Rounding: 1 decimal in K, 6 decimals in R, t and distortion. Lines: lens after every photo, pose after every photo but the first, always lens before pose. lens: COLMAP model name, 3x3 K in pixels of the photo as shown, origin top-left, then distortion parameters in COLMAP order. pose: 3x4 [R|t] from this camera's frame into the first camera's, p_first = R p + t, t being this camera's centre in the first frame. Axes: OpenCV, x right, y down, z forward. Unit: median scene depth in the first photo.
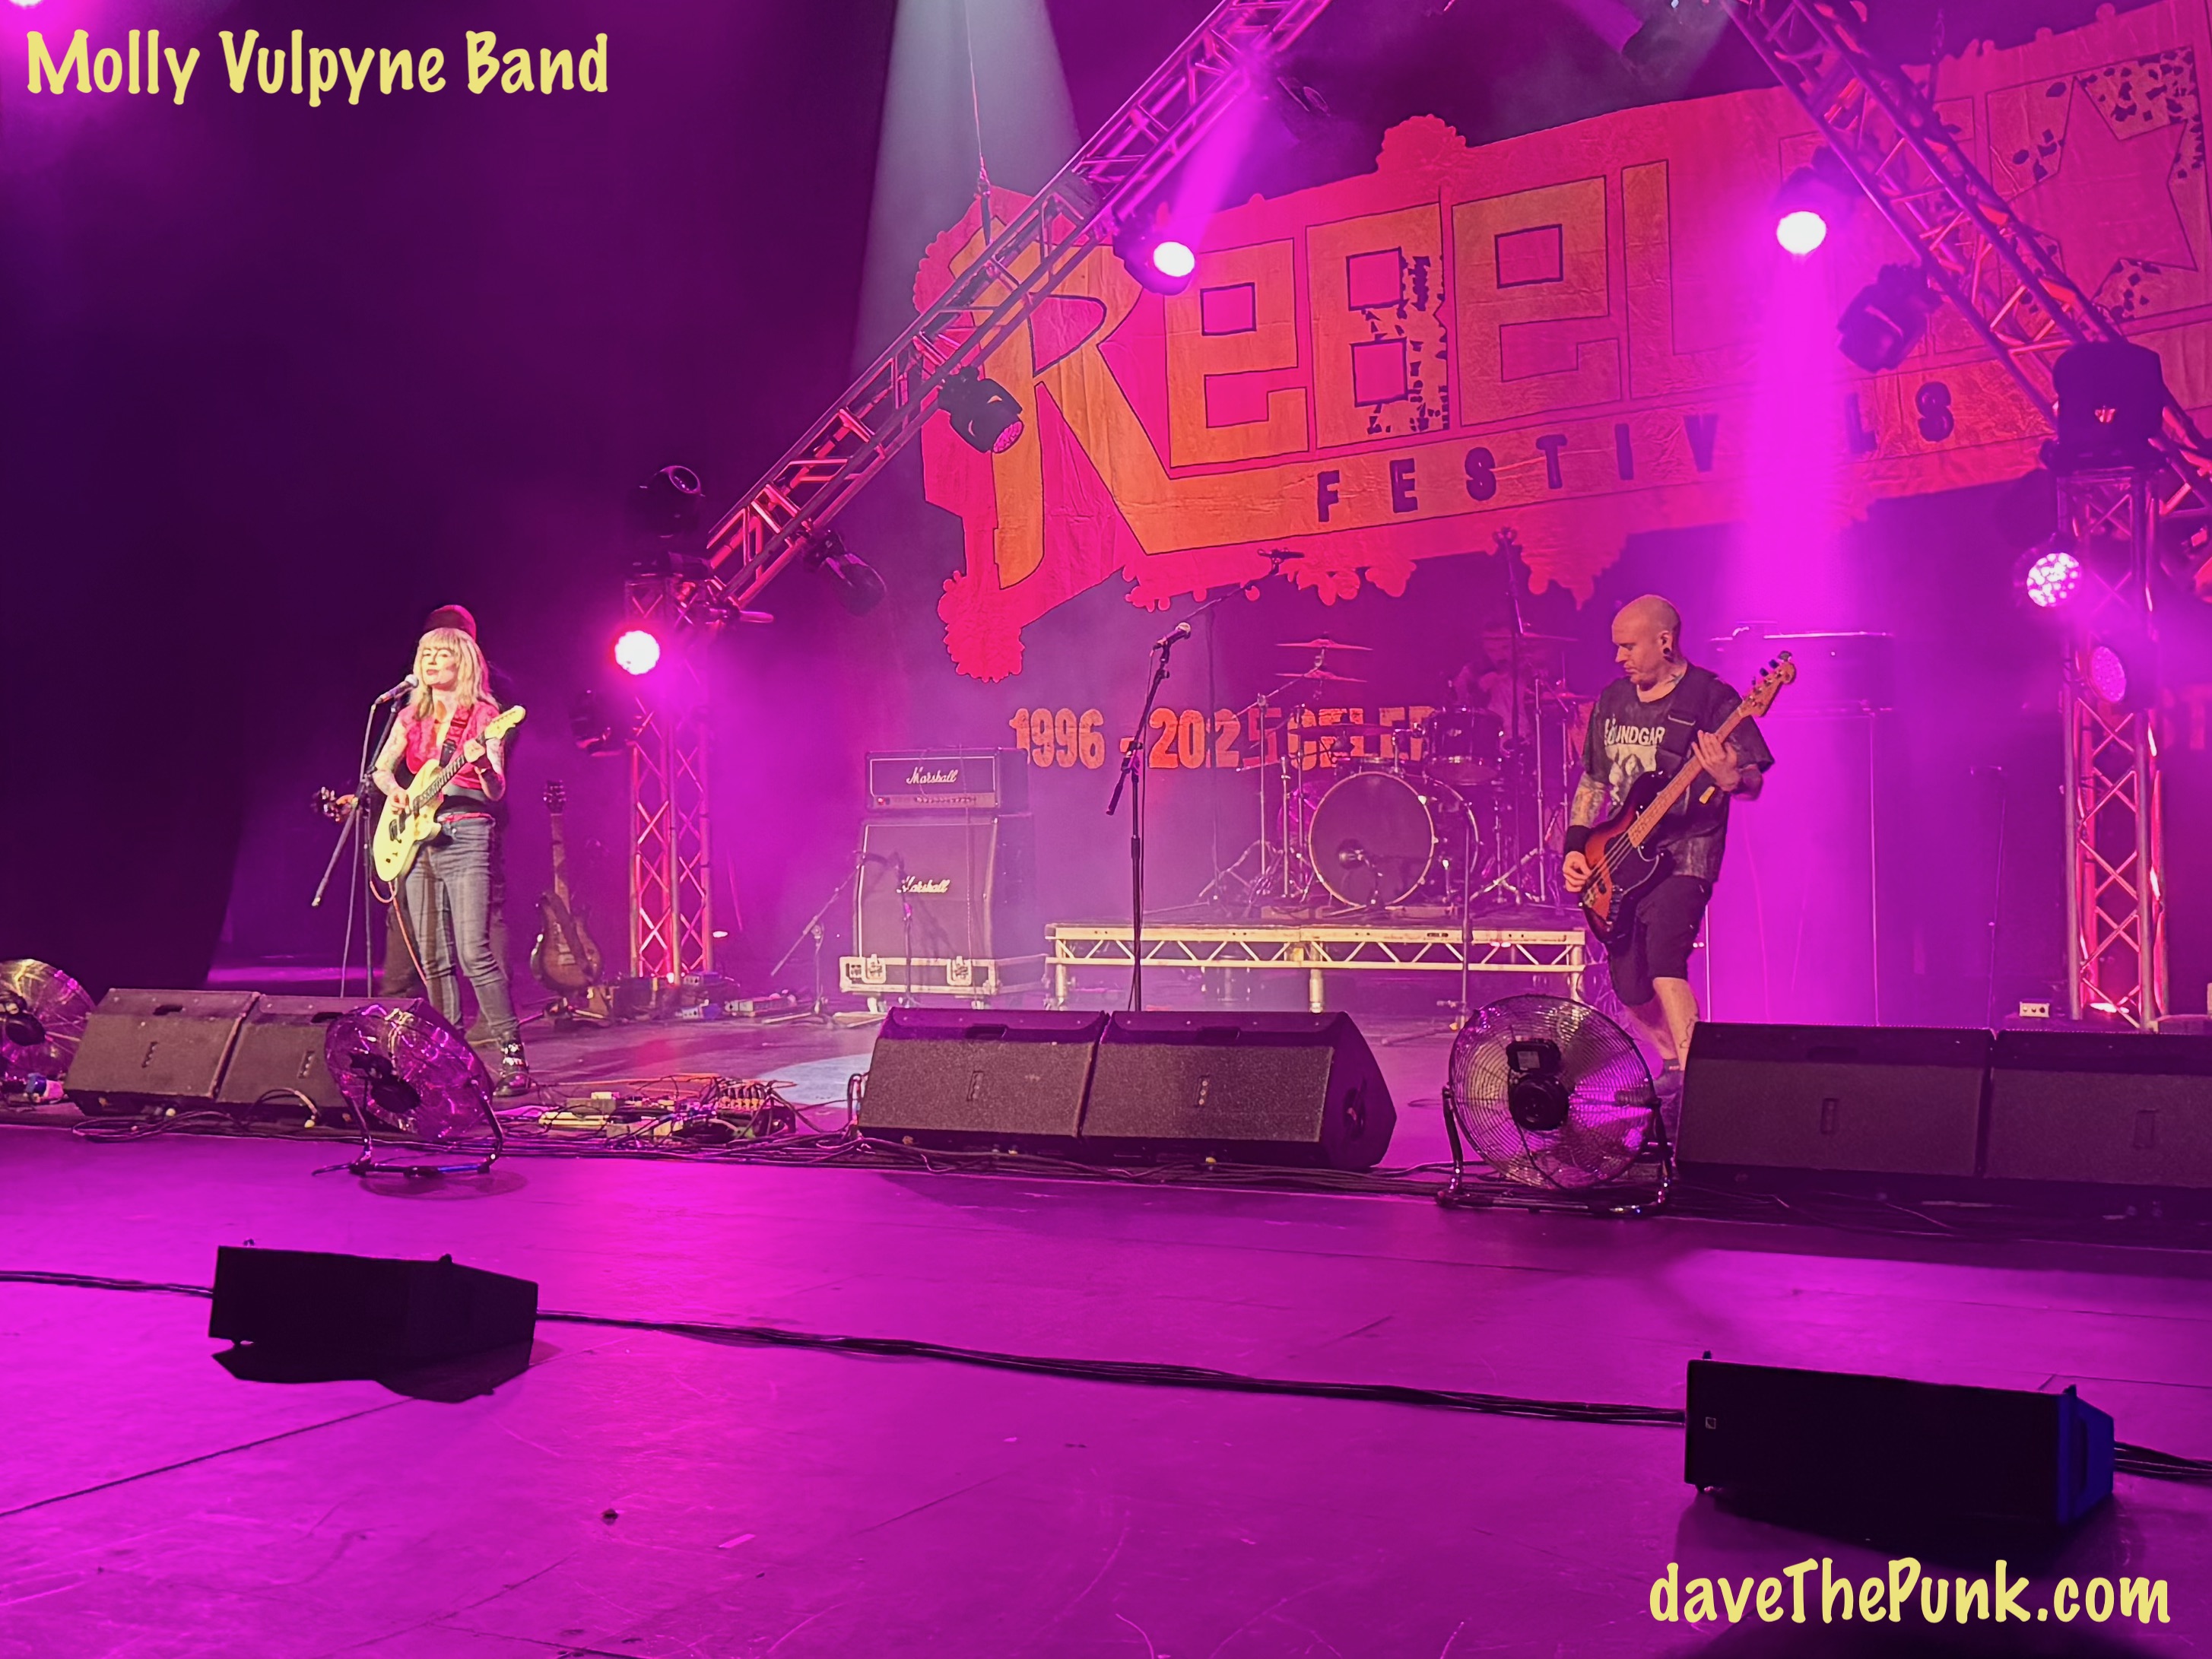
lens RADIAL K [[2803.4, 0, 1055.3], [0, 2803.4, 827.9], [0, 0, 1]] dist [0.204783, -0.419620]
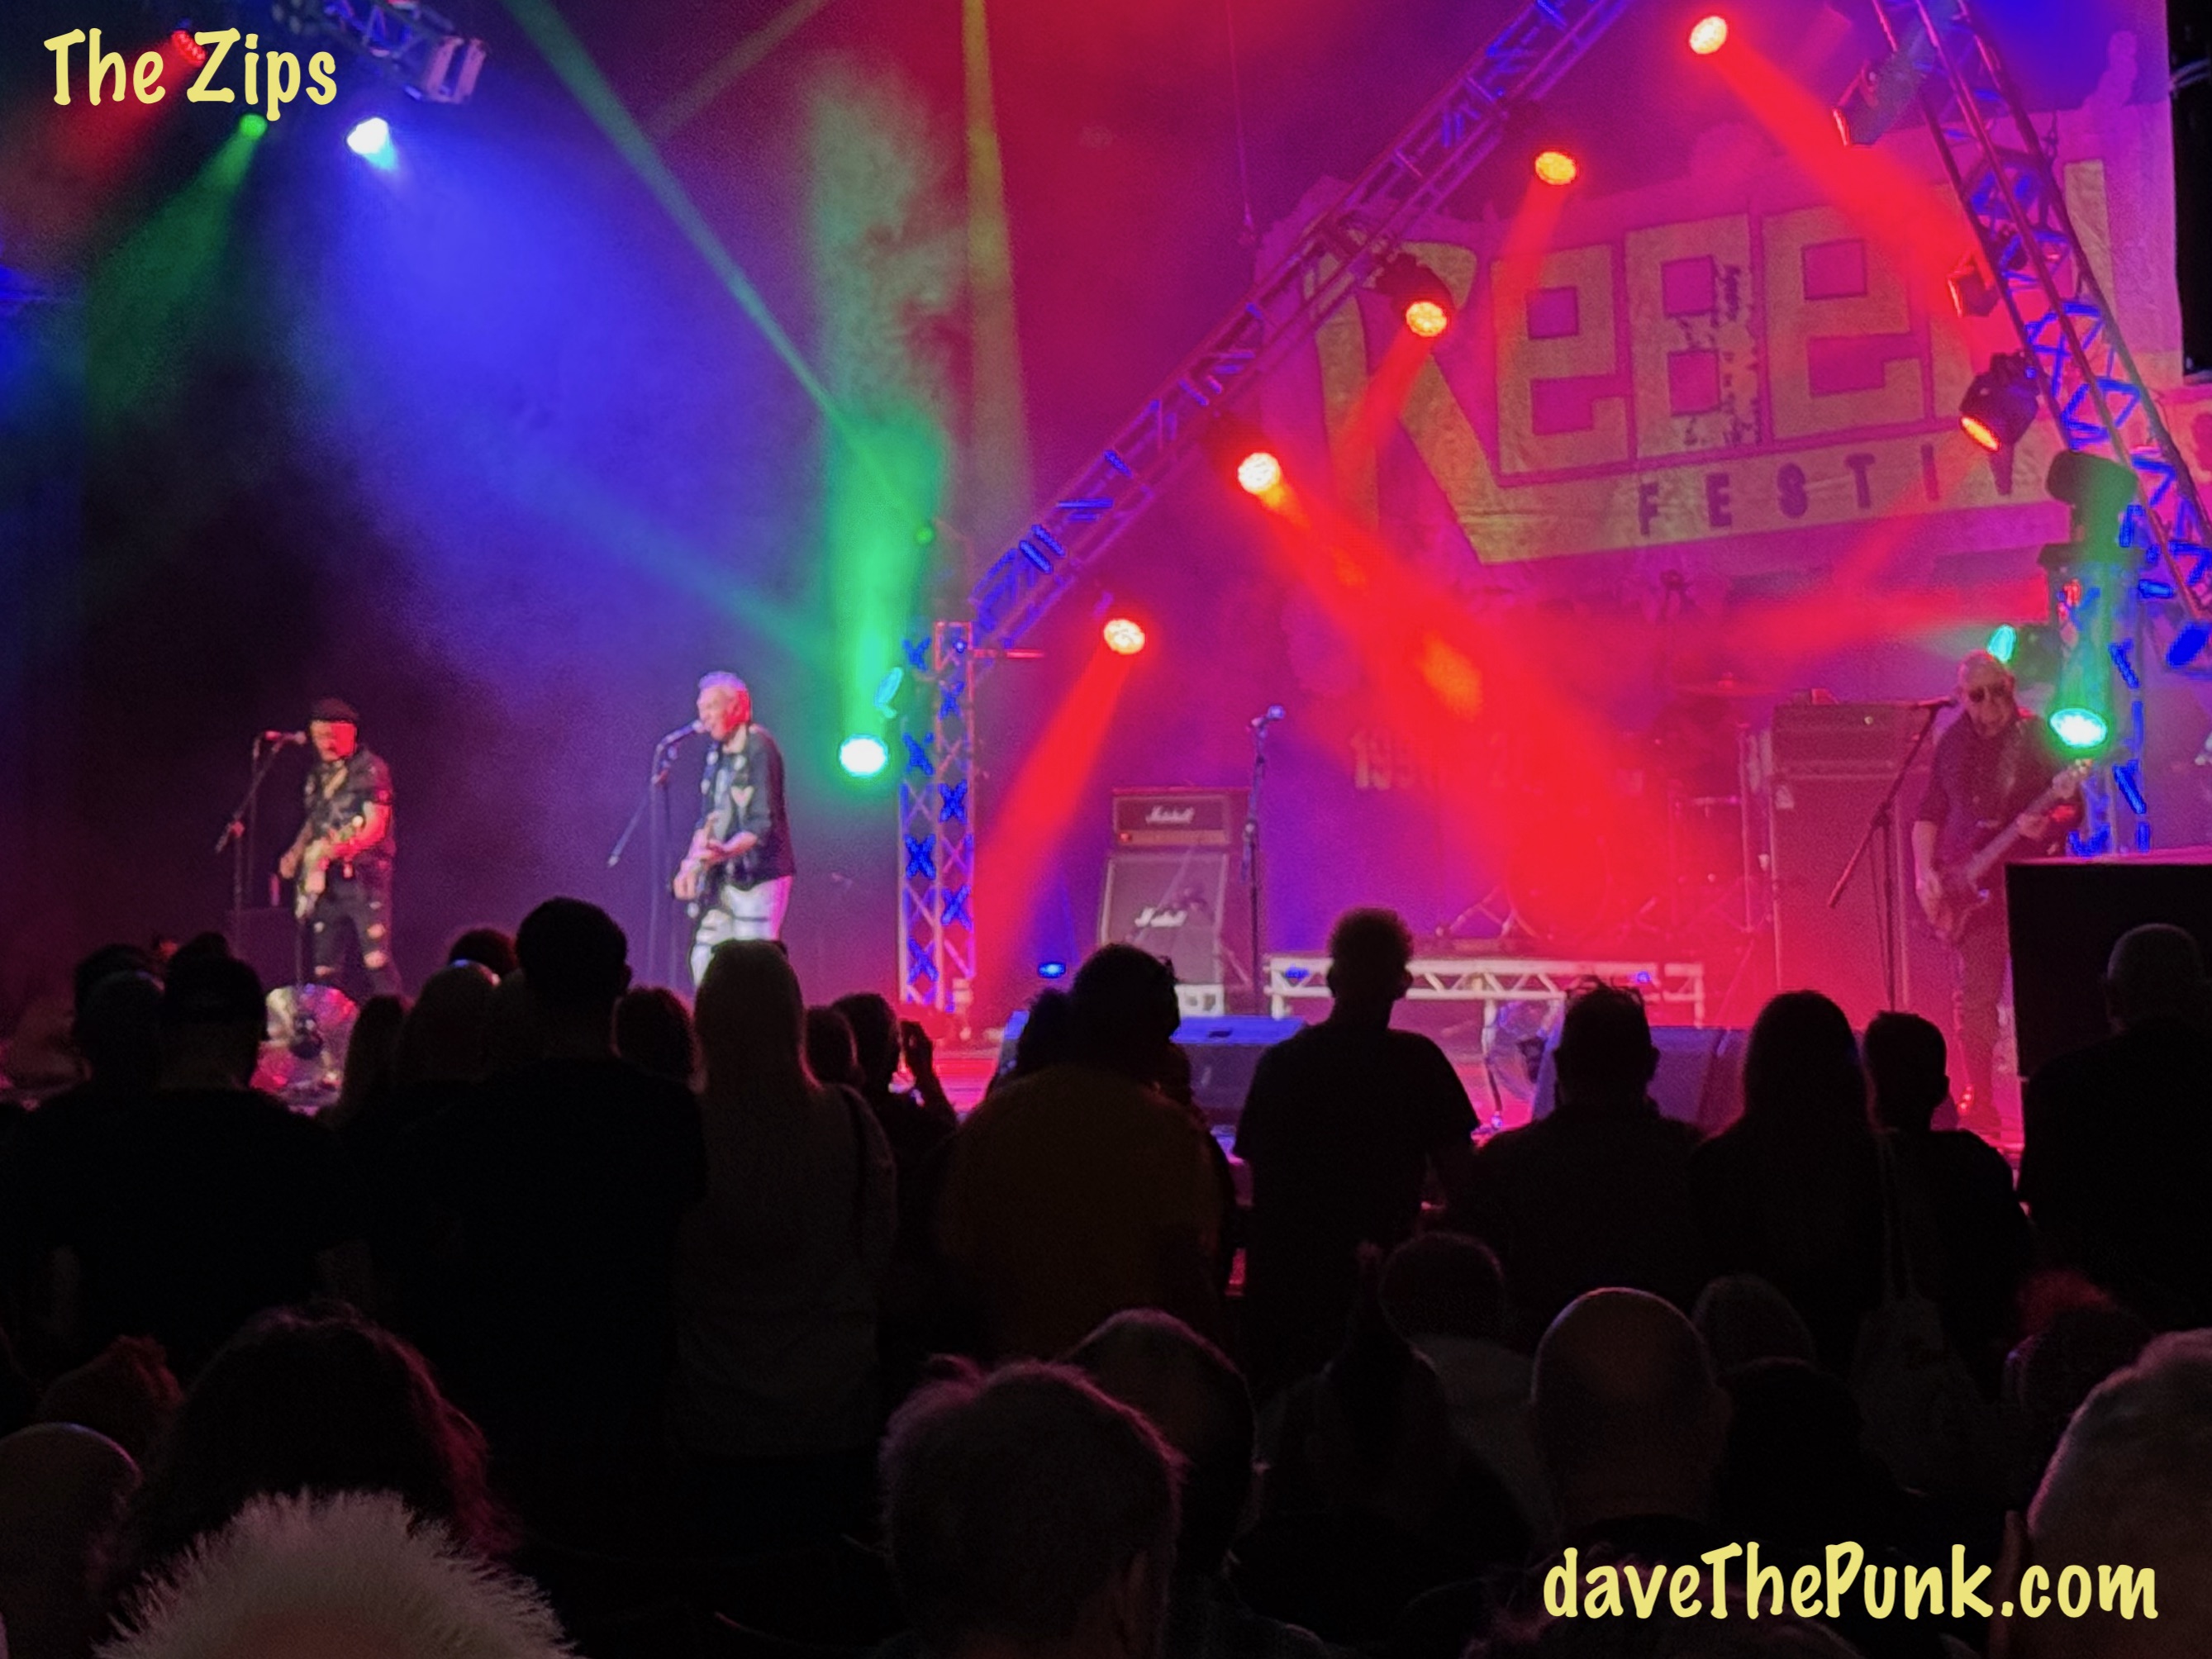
lens RADIAL K [[4991.5, 0, 1106.0], [0, 4991.5, 829.5], [0, 0, 1]] dist [-0.105185, -4.373306]
pose [[0.983056, 0.000447, -0.183305, 0.261939], [0.000457, 0.999988, 0.004887, -0.021117], [0.183305, -0.004888, 0.983044, -0.796543]]
